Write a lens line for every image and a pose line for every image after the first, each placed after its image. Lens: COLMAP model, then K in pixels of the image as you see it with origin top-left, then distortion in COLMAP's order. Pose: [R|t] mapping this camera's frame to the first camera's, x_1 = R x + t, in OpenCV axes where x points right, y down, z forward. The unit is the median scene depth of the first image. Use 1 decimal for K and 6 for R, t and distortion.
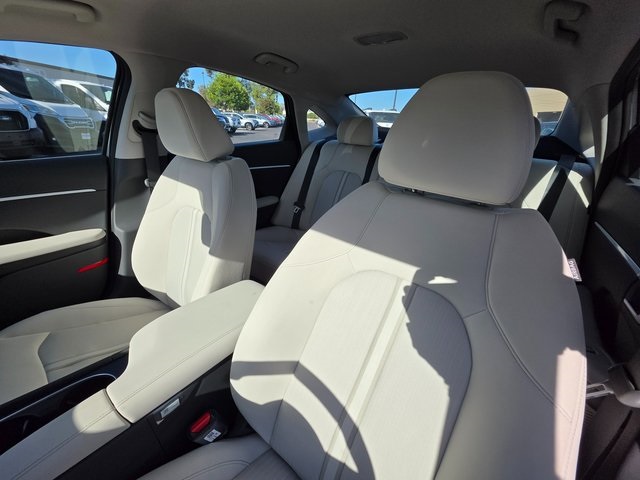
lens RADIAL K [[255.7, 0, 317.9], [0, 255.7, 236.5], [0, 0, 1]] dist [0.004058, -0.000180]
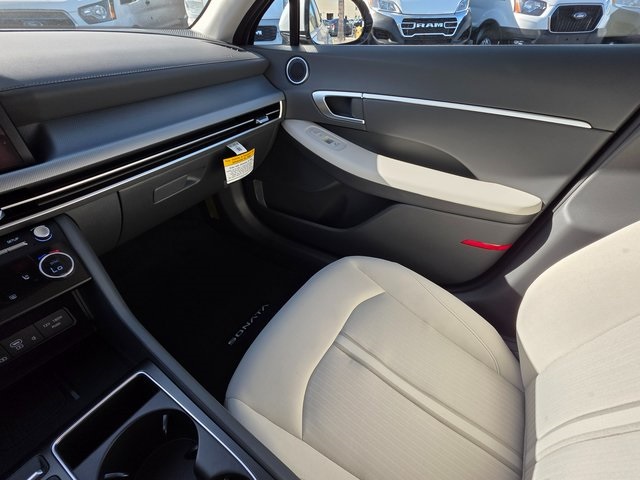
lens RADIAL K [[309.6, 0, 318.1], [0, 309.6, 241.0], [0, 0, 1]] dist [-0.000209, 0.000946]
pose [[0.122573, 0.557178, -0.821297, -0.340593], [-0.396280, 0.786183, 0.474214, -0.085741], [0.909911, 0.267338, 0.317163, 0.419899]]
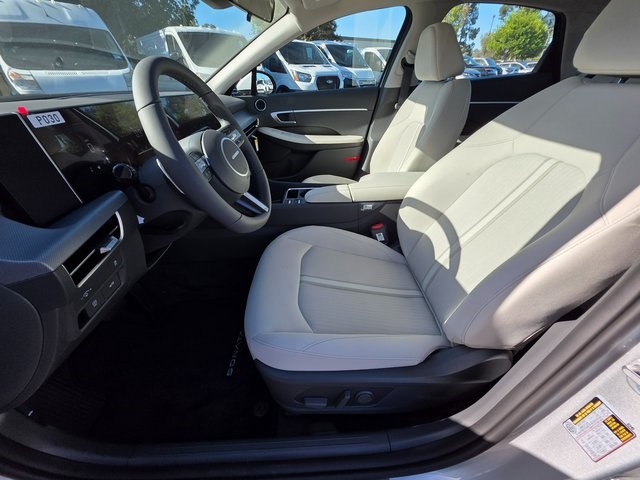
lens RADIAL K [[255.7, 0, 319.5], [0, 255.7, 239.3], [0, 0, 1]] dist [0.004058, -0.000180]
pose [[0.651865, 0.352642, -0.671353, 0.290979], [-0.260228, 0.935564, 0.238750, 0.267383], [0.712287, 0.019072, 0.701629, -0.313037]]
